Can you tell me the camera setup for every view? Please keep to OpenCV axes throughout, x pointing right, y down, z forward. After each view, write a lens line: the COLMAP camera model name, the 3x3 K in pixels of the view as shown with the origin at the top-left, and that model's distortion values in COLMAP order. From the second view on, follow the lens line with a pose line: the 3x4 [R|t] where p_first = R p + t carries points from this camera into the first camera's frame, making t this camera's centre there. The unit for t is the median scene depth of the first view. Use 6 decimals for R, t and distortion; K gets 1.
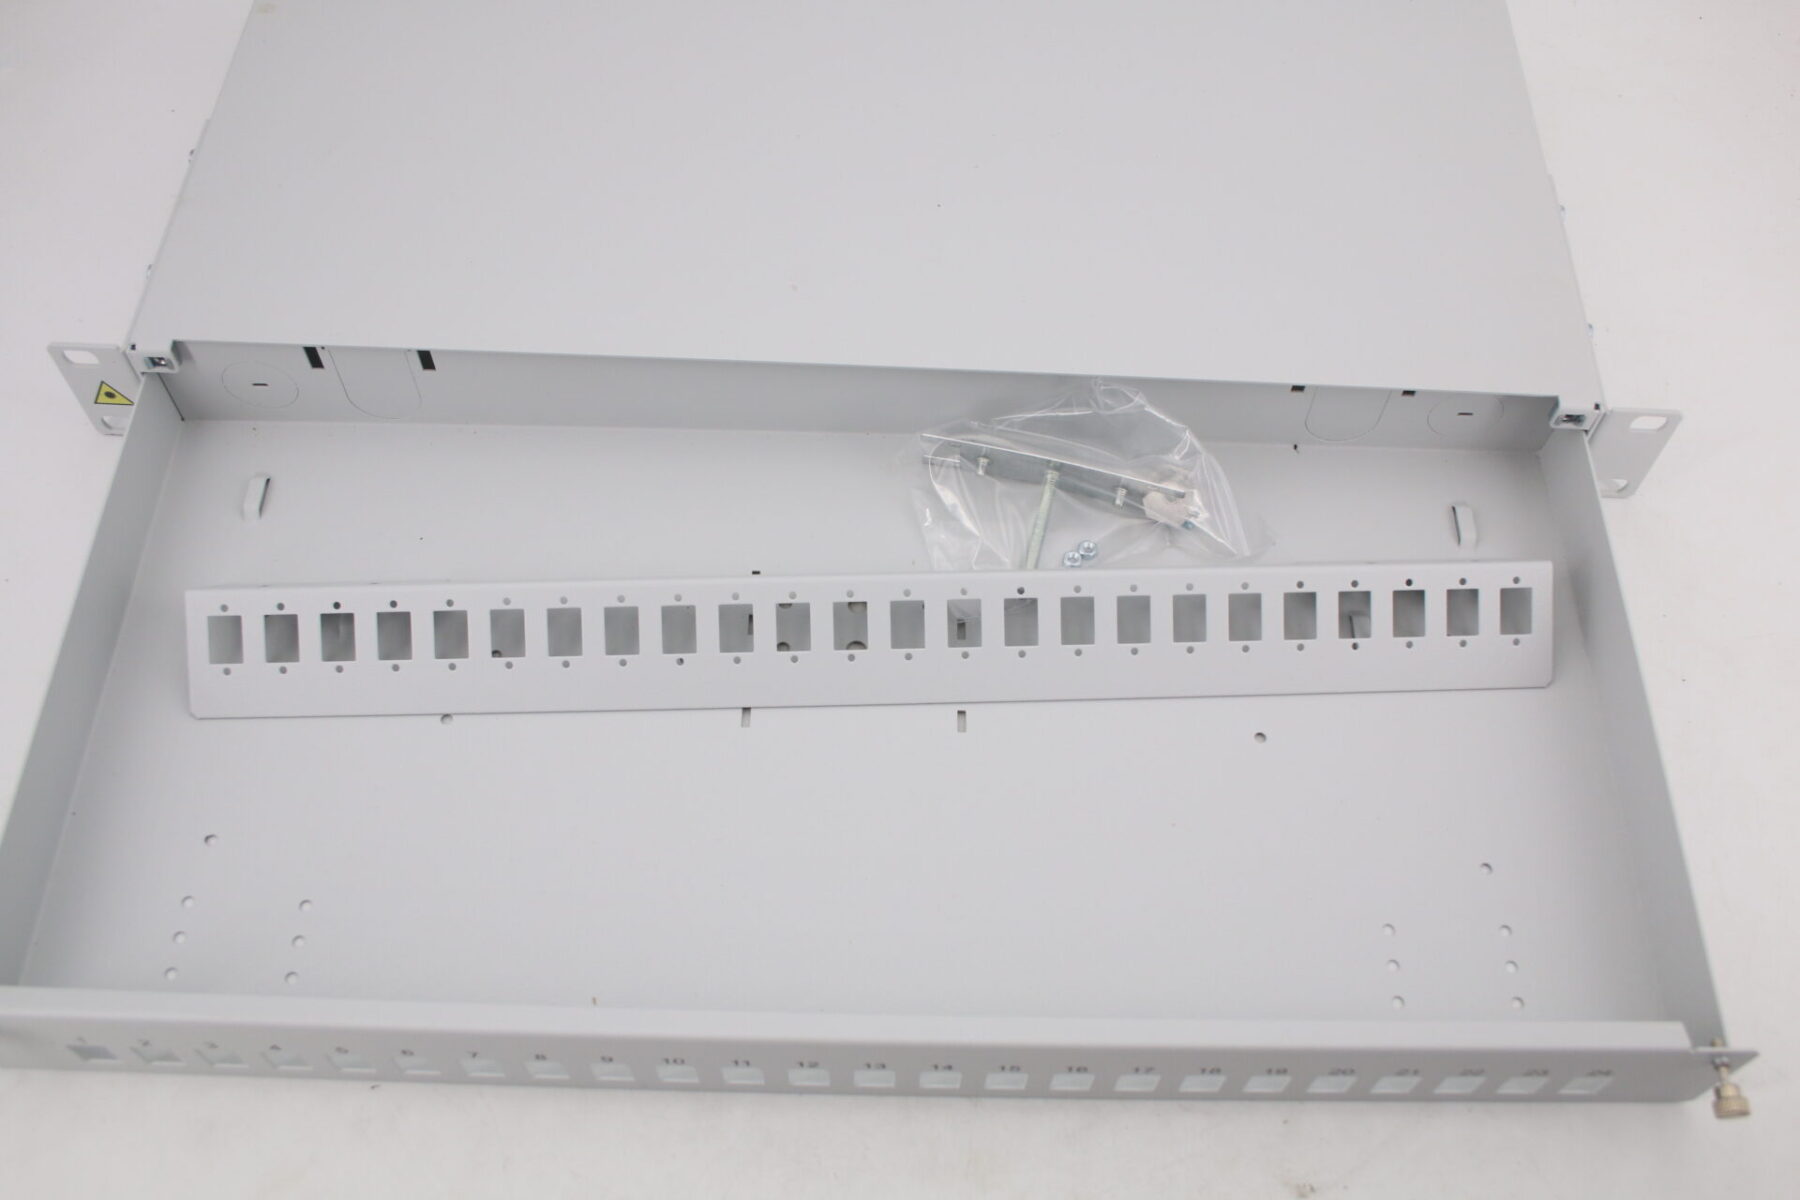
lens RADIAL K [[1807.4, 0, 904.3], [0, 1807.4, 599.7], [0, 0, 1]] dist [-0.048786, 0.000000]
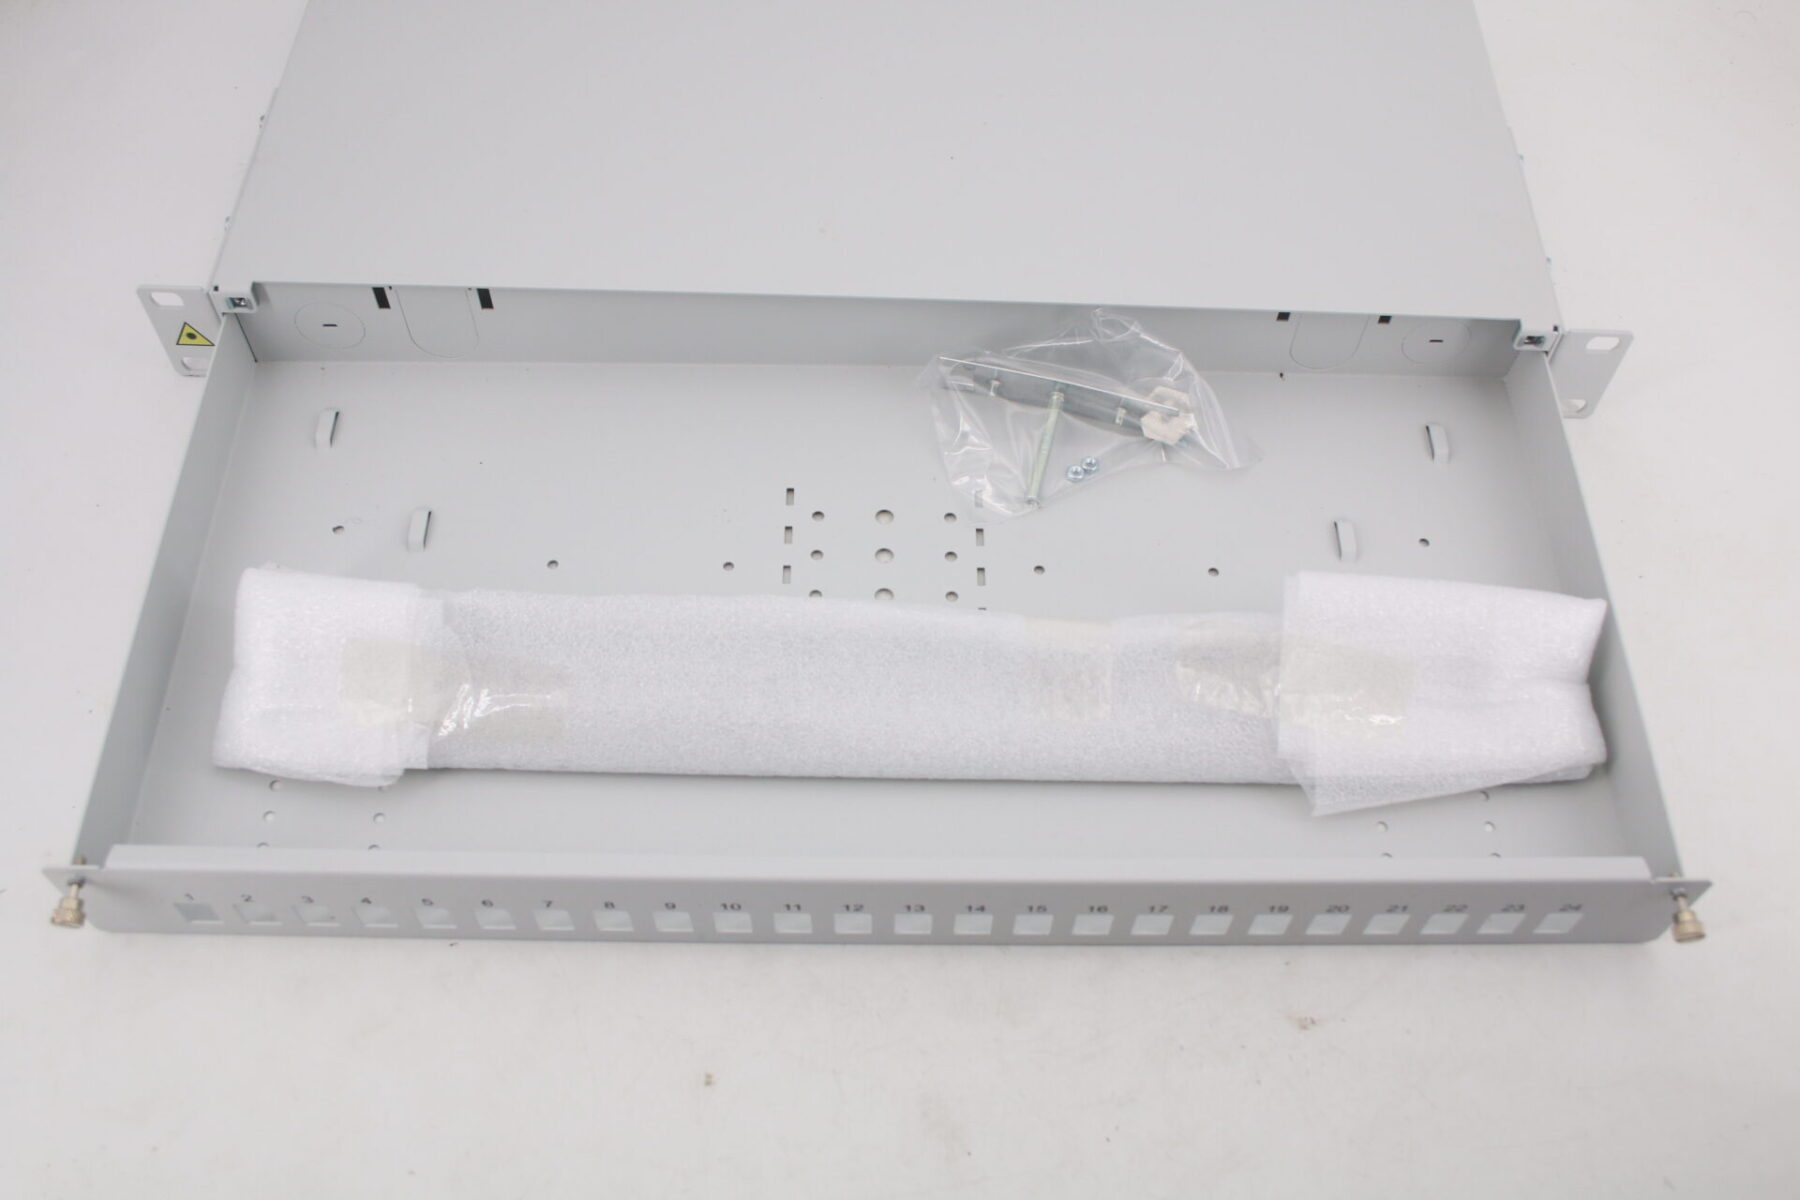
lens RADIAL K [[1807.4, 0, 898.0], [0, 1807.4, 596.6], [0, 0, 1]] dist [-0.048786, 0.000000]
pose [[0.999873, -0.013722, 0.008053, -0.026499], [0.013932, 0.999548, -0.026639, 0.079998], [-0.007683, 0.026748, 0.999613, -0.087938]]
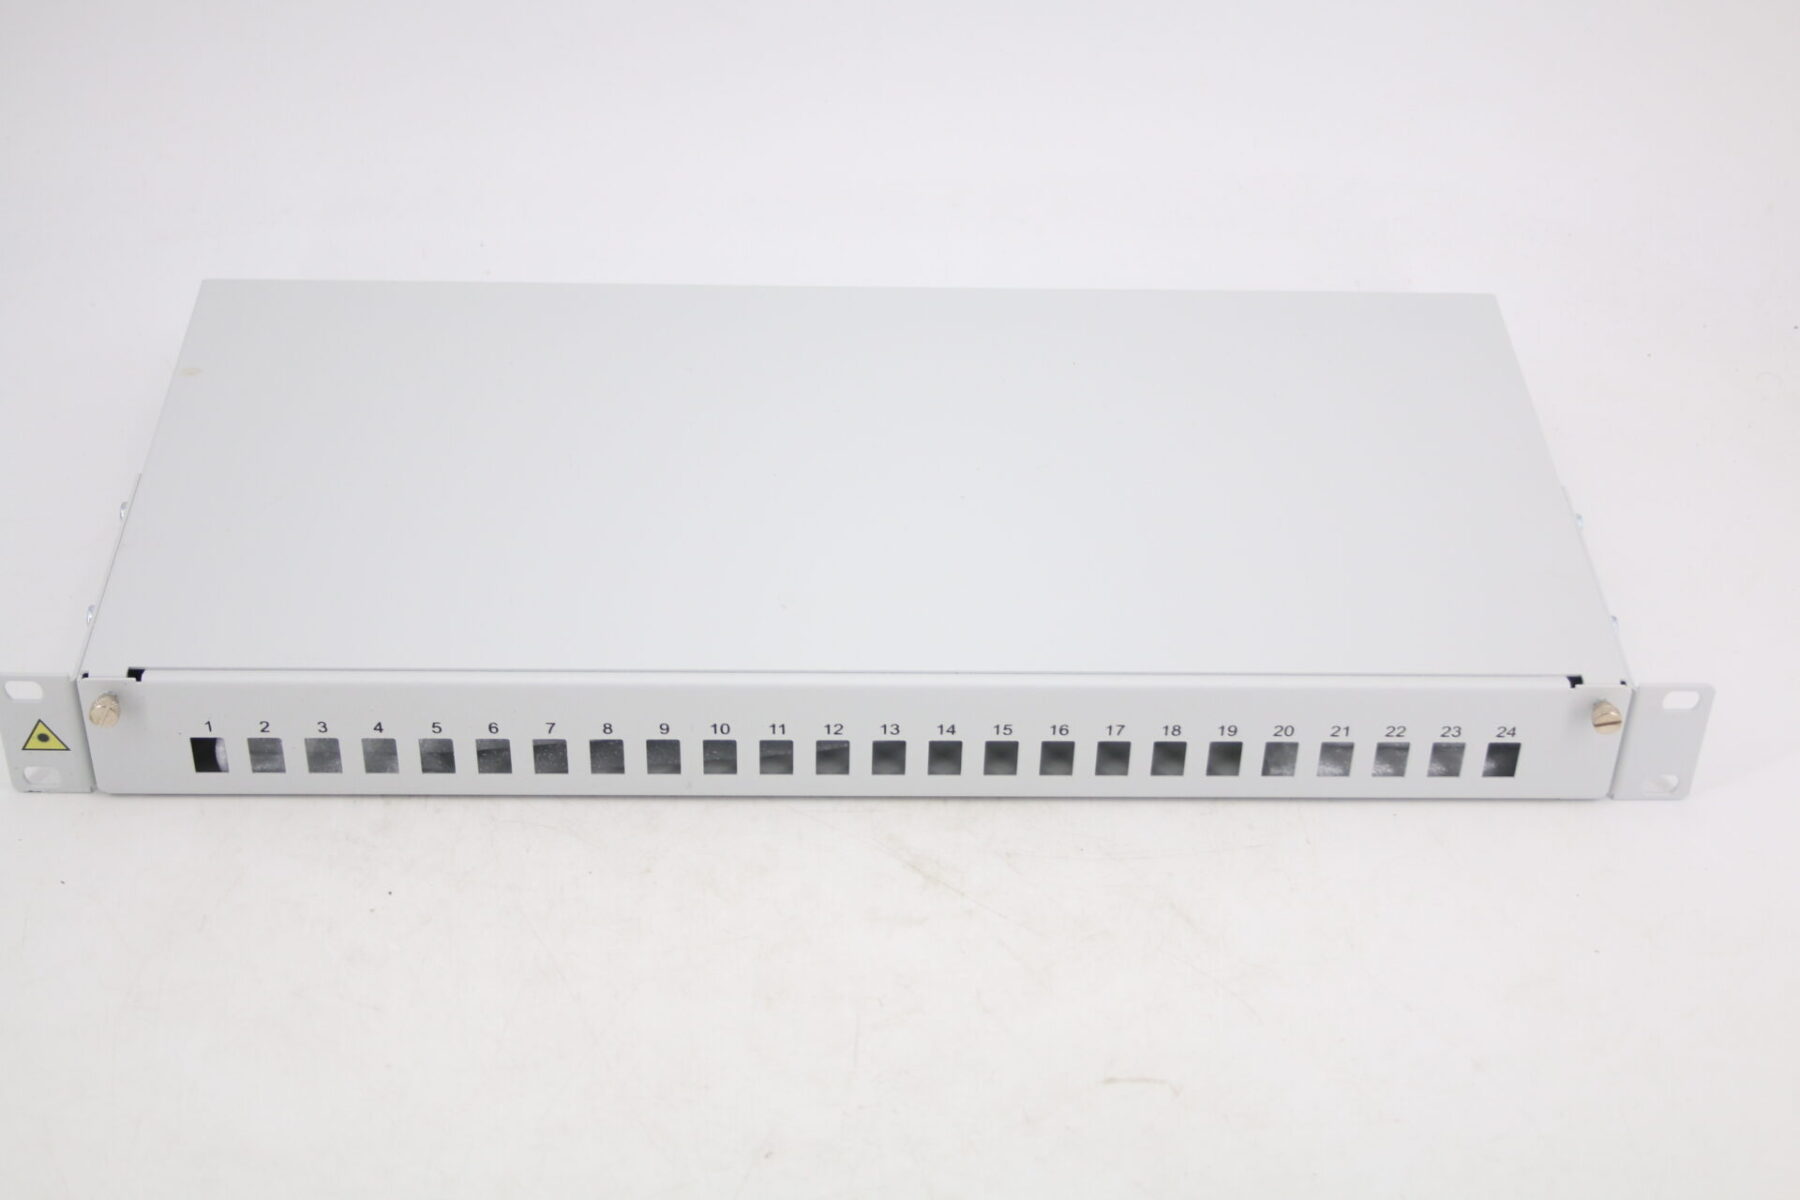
lens RADIAL K [[3052.9, 0, 937.9], [0, 3052.9, 609.3], [0, 0, 1]] dist [0.033596, 0.000000]
pose [[0.997377, -0.036932, 0.062259, -0.080987], [0.055643, 0.941272, -0.333032, 0.381495], [-0.046303, 0.335623, 0.940858, -0.539642]]
